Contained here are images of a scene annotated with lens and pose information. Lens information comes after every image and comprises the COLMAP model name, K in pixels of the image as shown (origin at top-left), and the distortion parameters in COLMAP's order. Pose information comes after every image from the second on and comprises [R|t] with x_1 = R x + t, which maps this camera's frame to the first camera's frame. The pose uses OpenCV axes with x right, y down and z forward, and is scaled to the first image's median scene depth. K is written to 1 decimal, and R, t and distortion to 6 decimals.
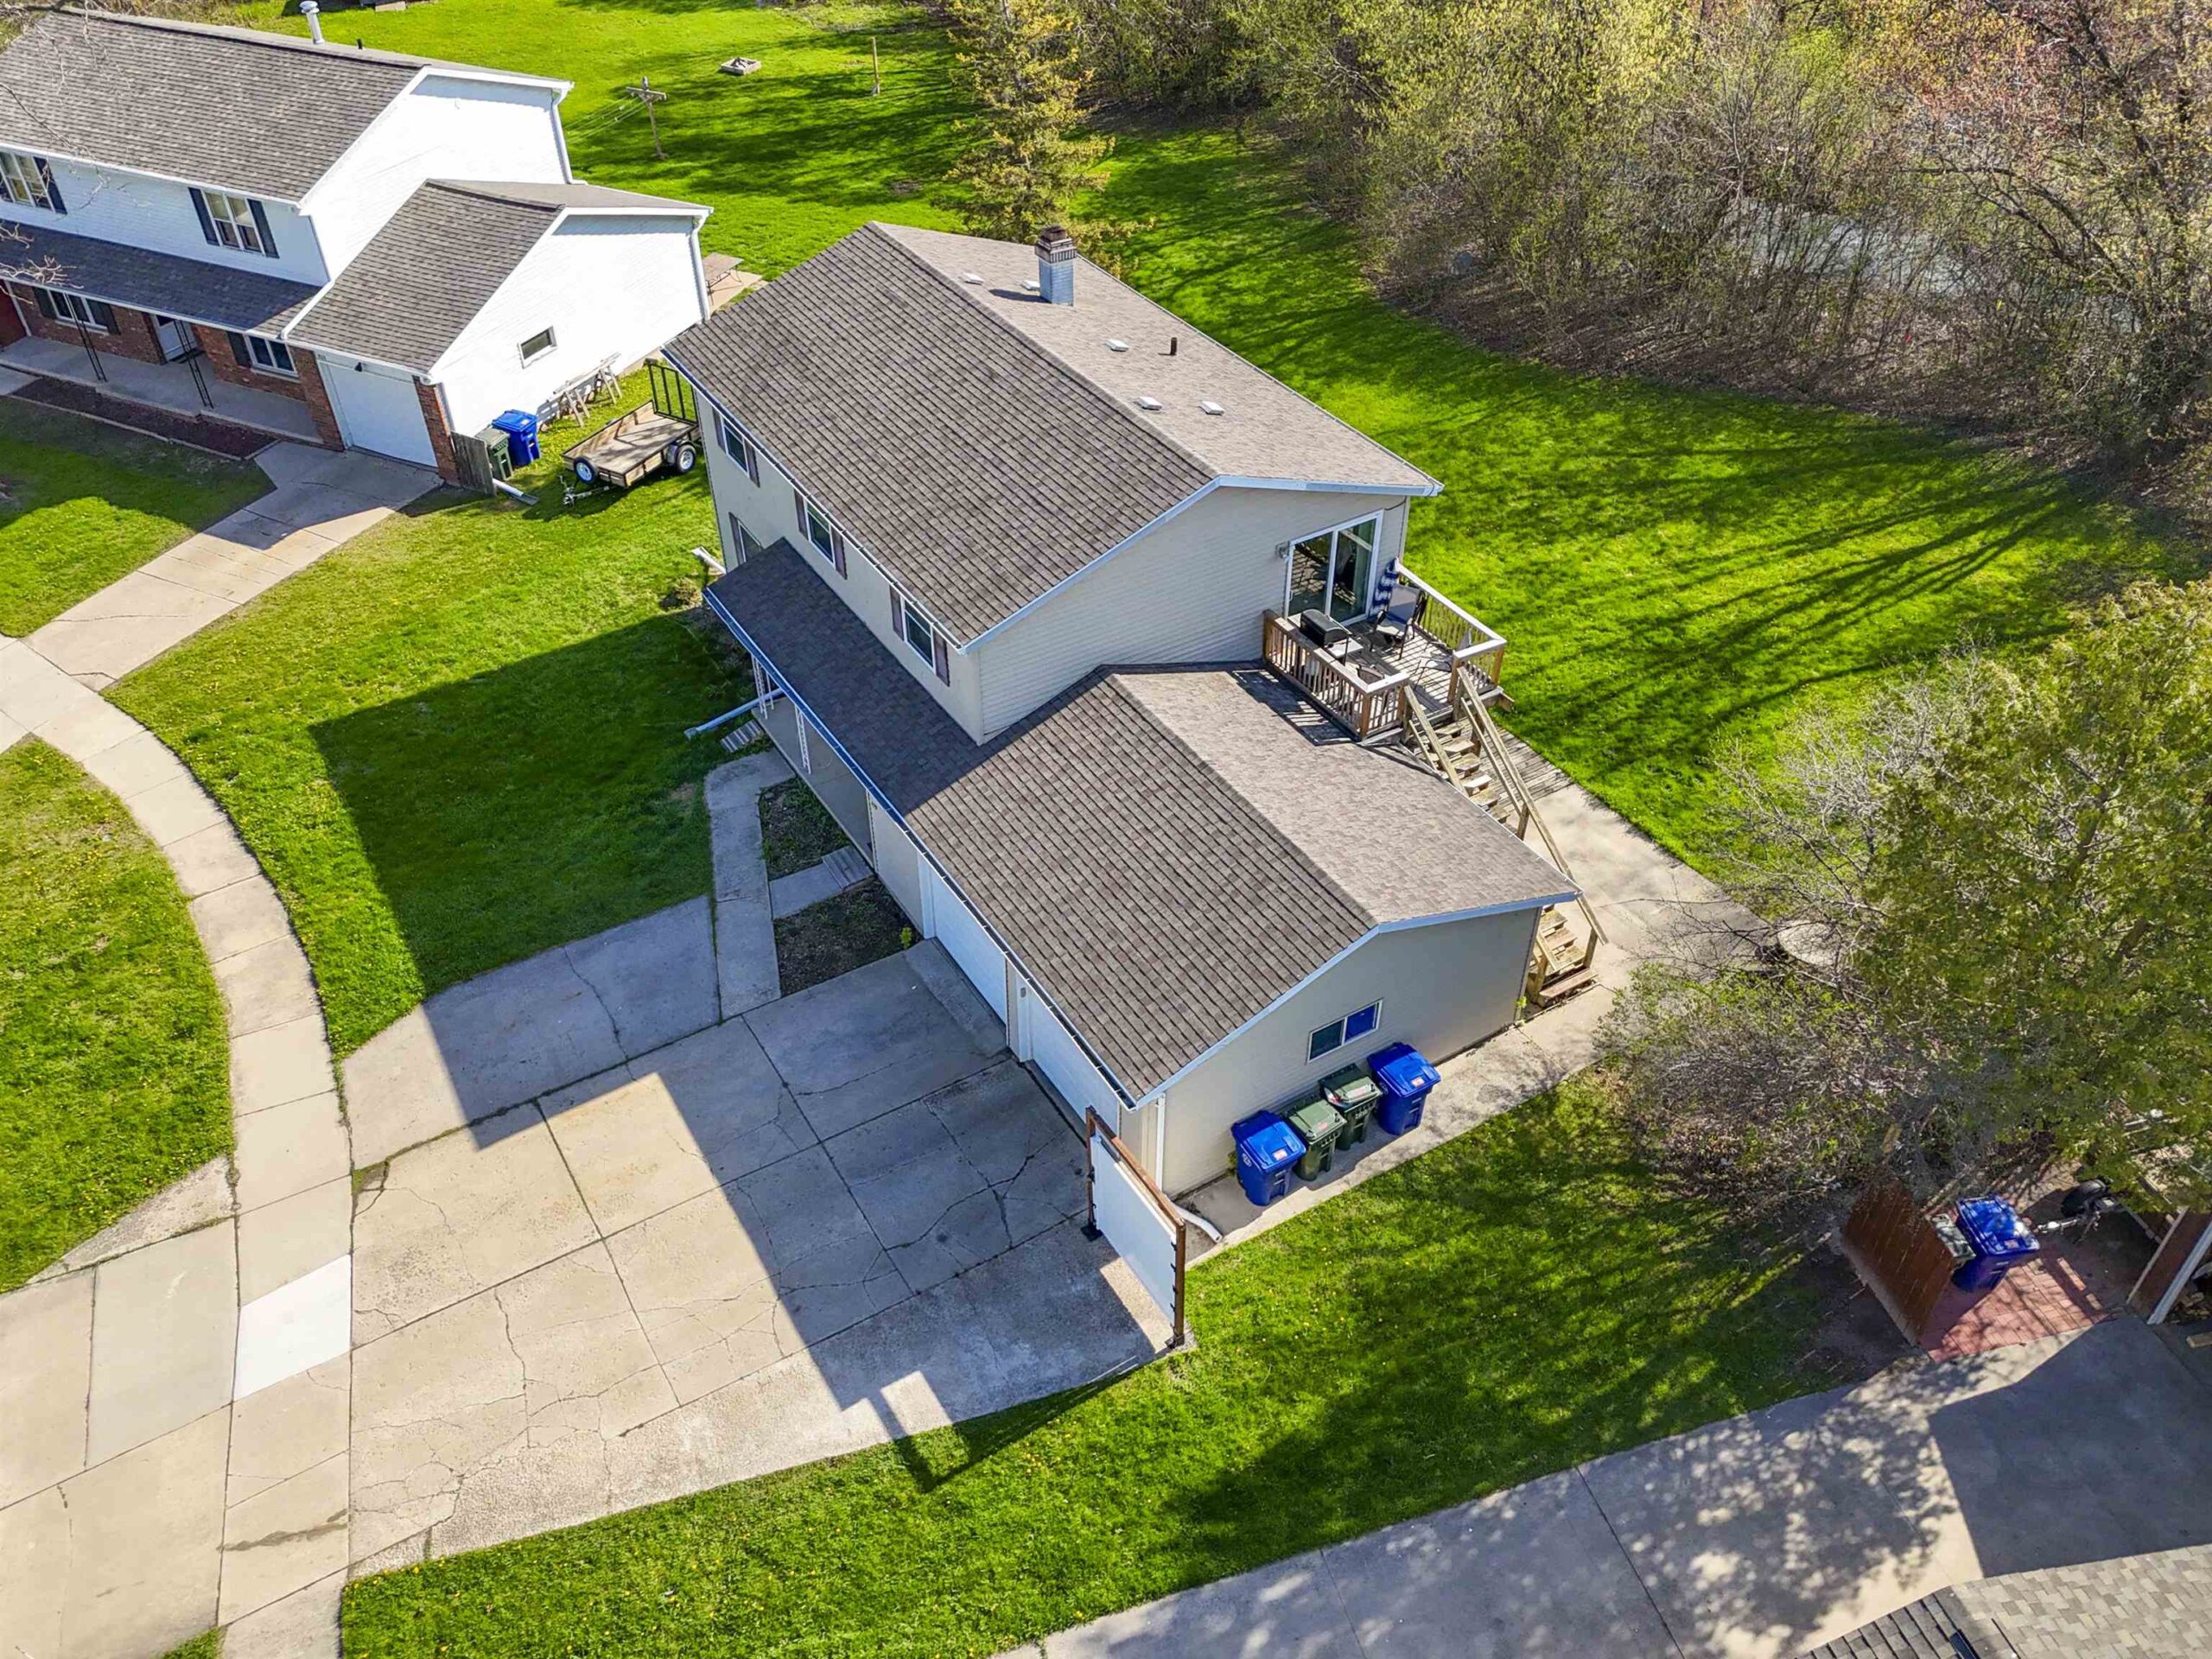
lens RADIAL K [[1705.4, 0, 1114.6], [0, 1705.4, 834.6], [0, 0, 1]] dist [0.073436, -0.068023]
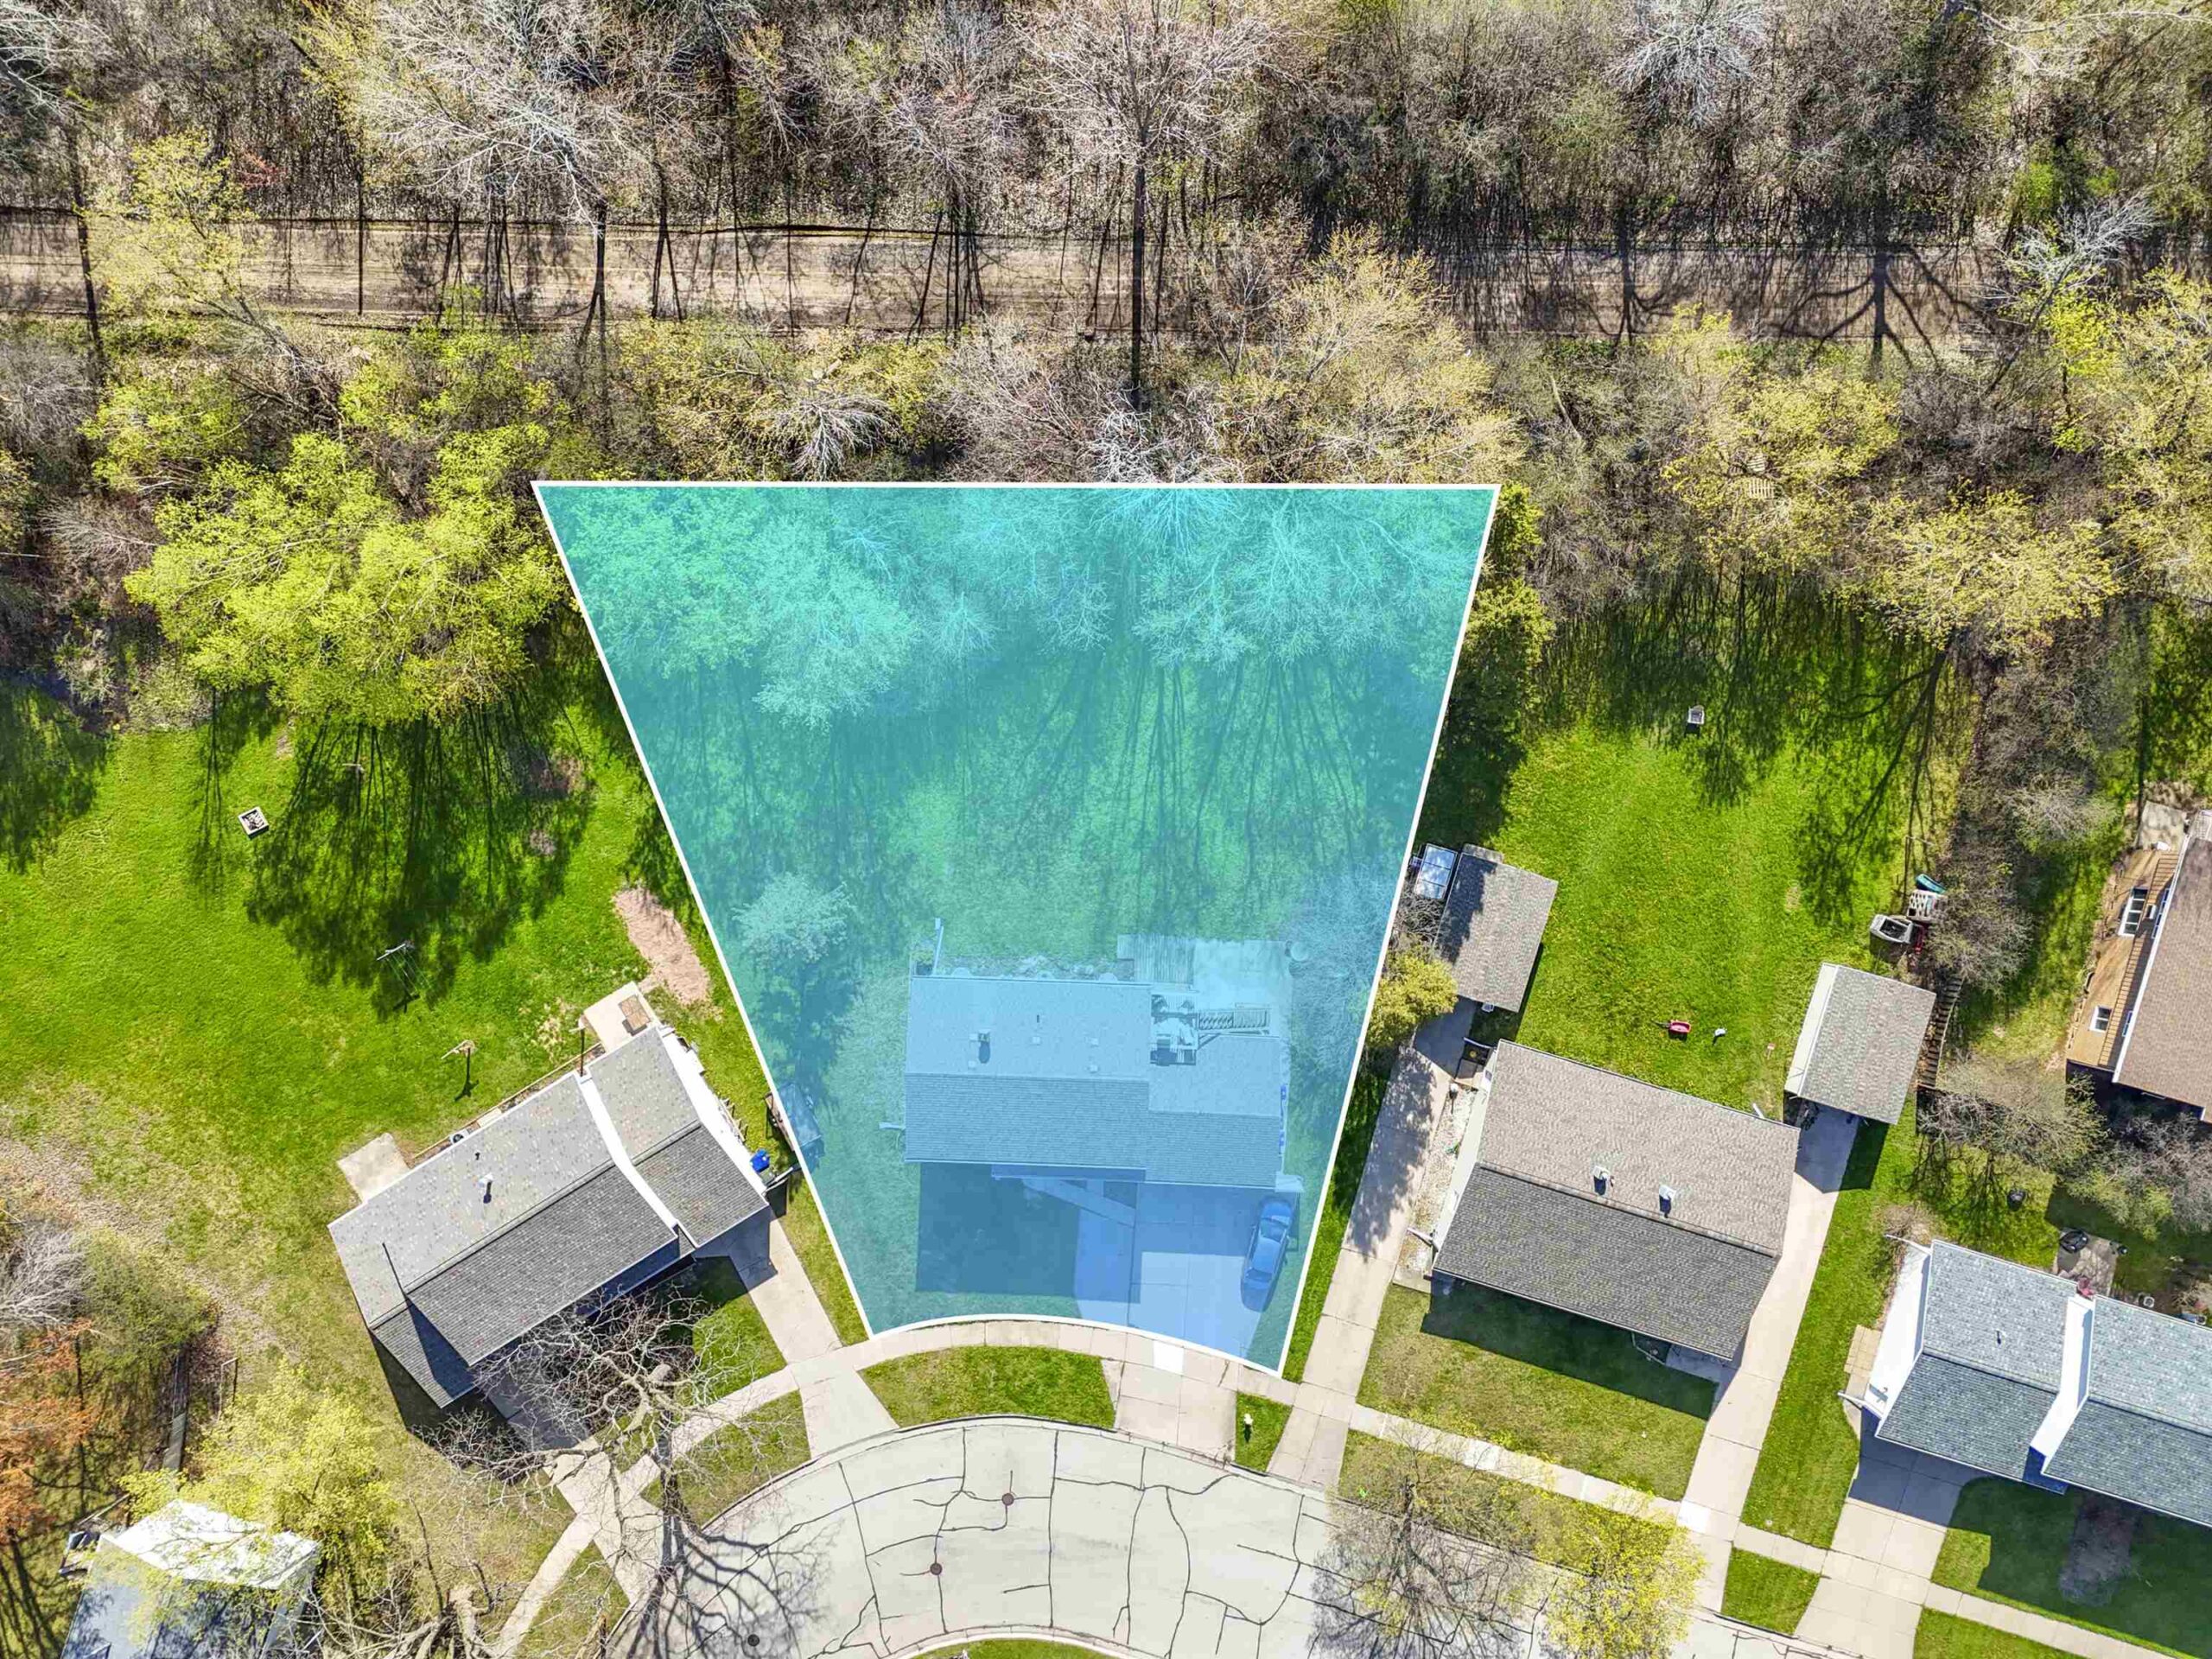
lens RADIAL K [[1620.1, 0, 1106.0], [0, 1620.1, 829.5], [0, 0, 1]] dist [0.069630, -0.054624]
pose [[0.559022, -0.829149, -0.002515, 0.386763], [0.532563, 0.356732, 0.767541, -2.571437], [-0.635508, -0.430412, 0.640995, -0.660024]]
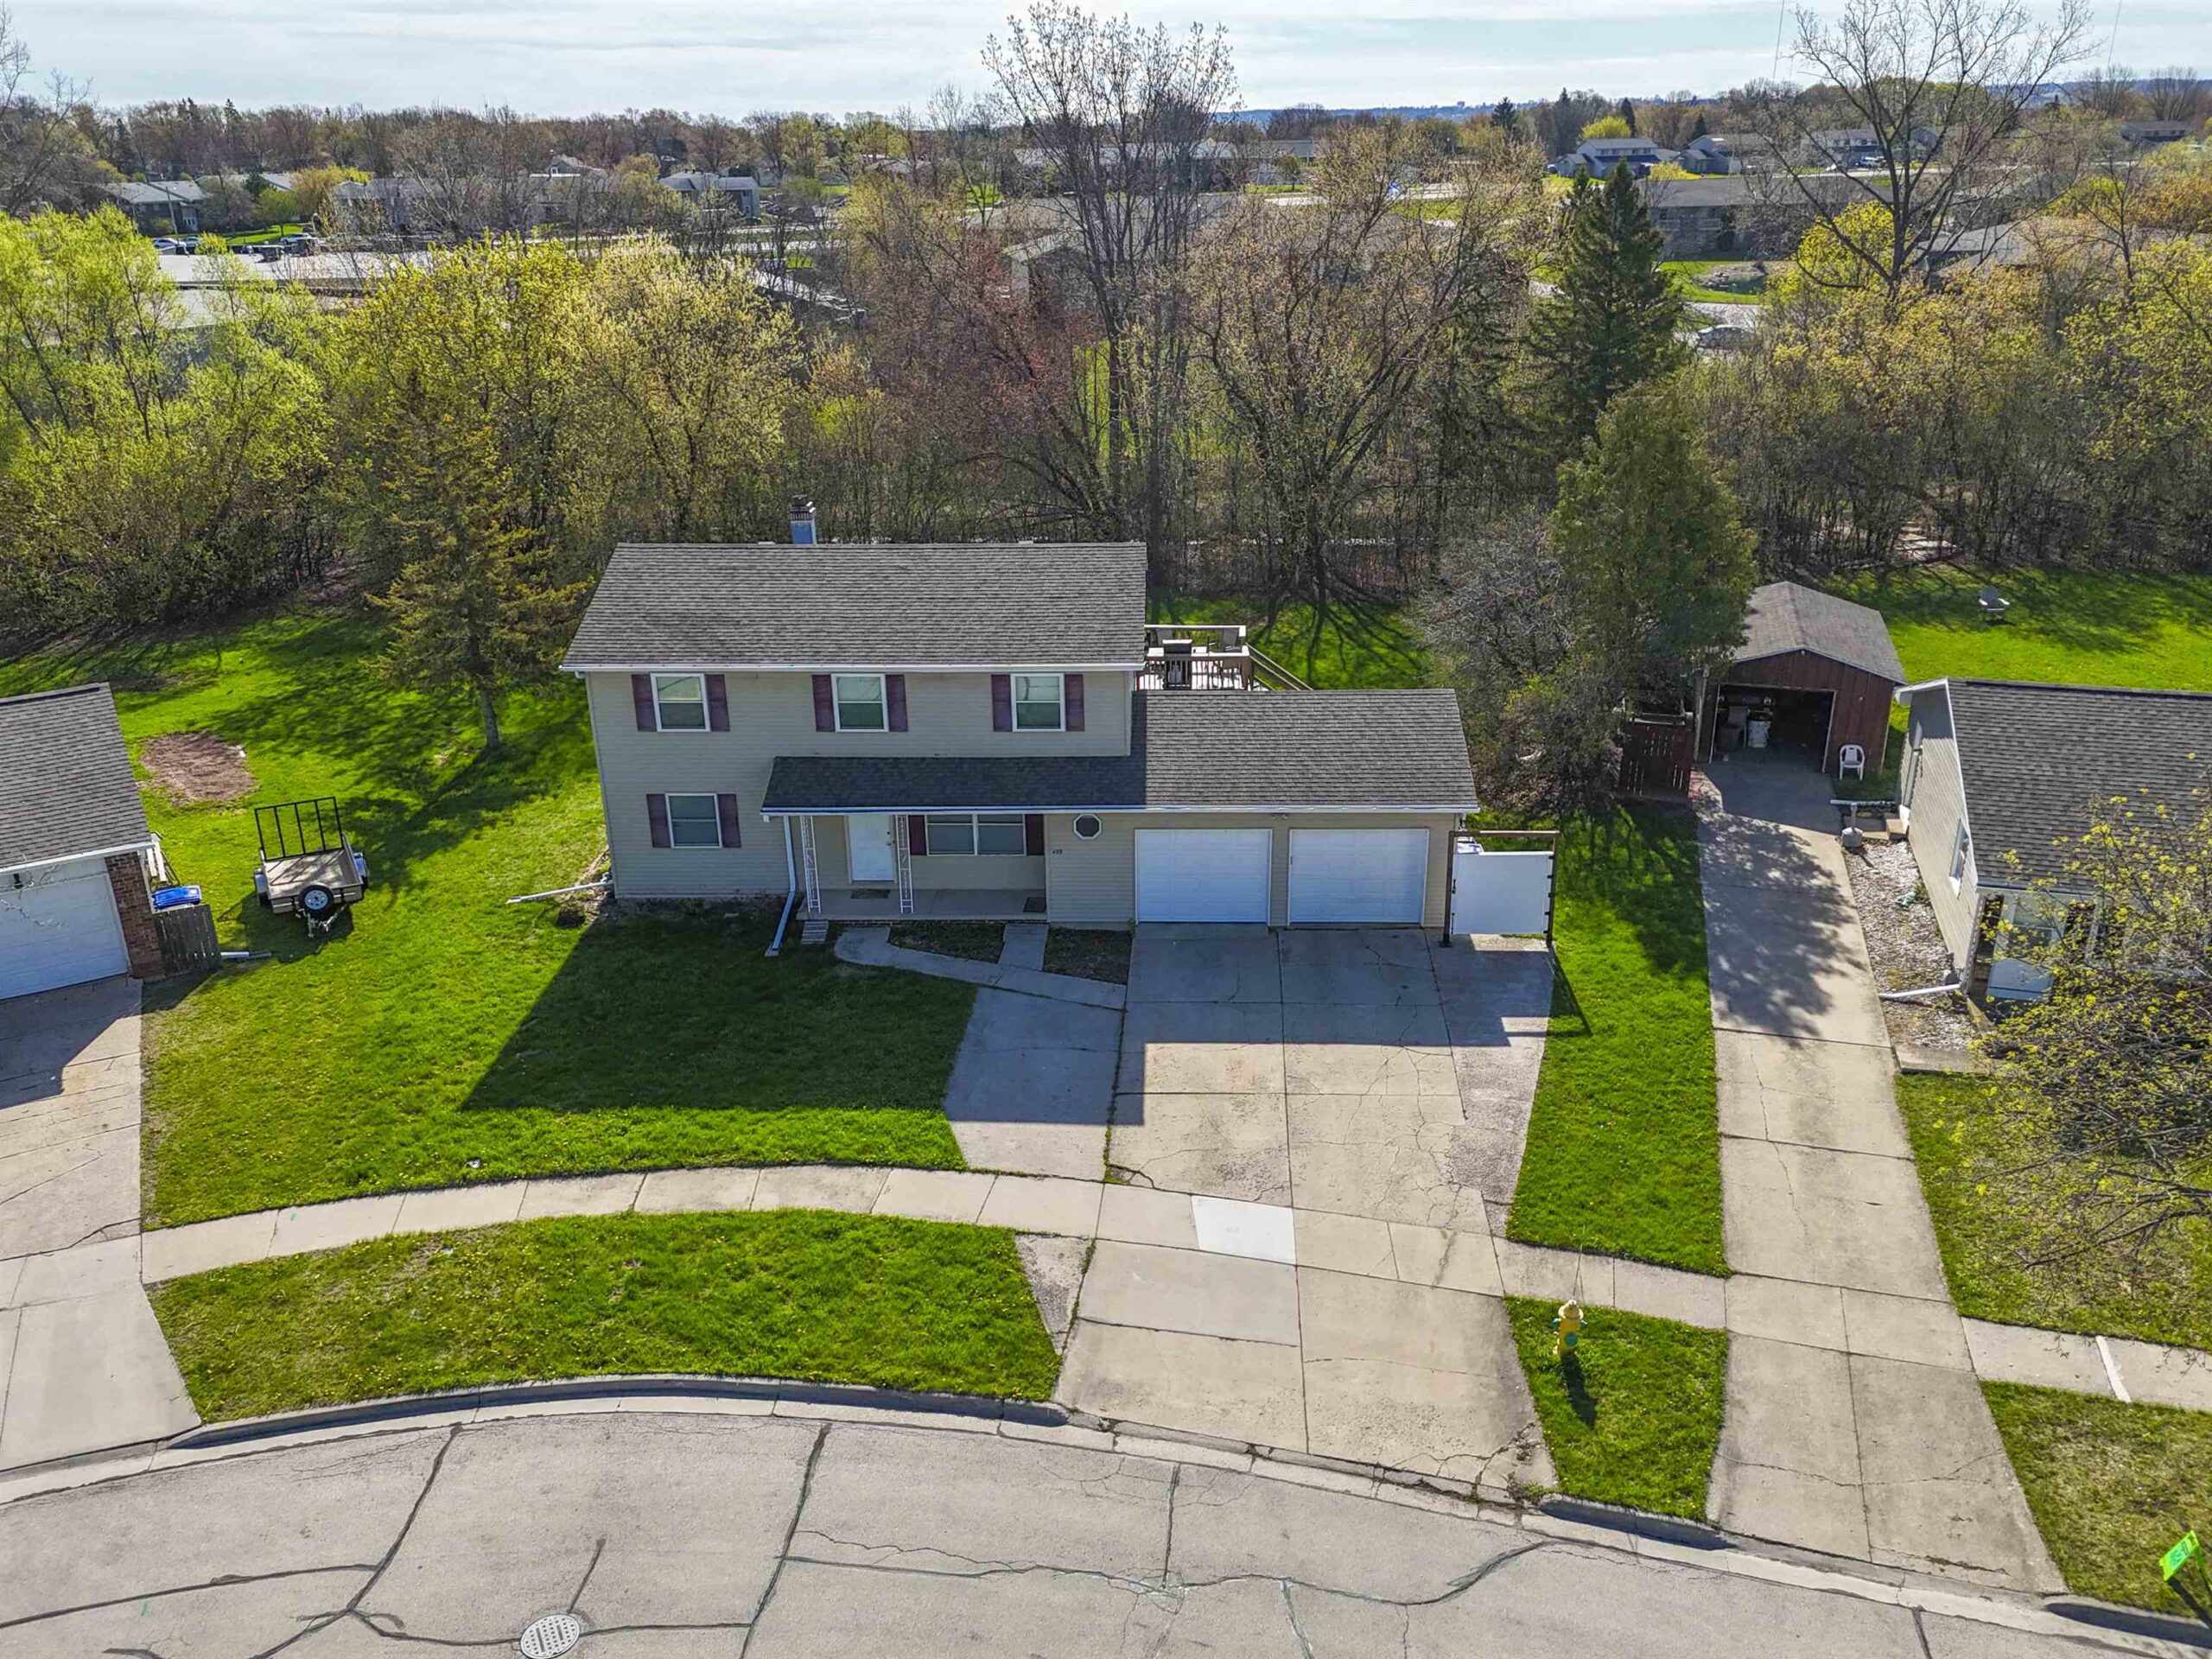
lens RADIAL K [[1705.4, 0, 1114.6], [0, 1705.4, 834.6], [0, 0, 1]] dist [0.073436, -0.068023]
pose [[0.554079, -0.316459, 0.769968, -1.094098], [0.543523, 0.838096, -0.046665, 0.054236], [-0.630539, 0.444351, 0.636374, 0.161795]]
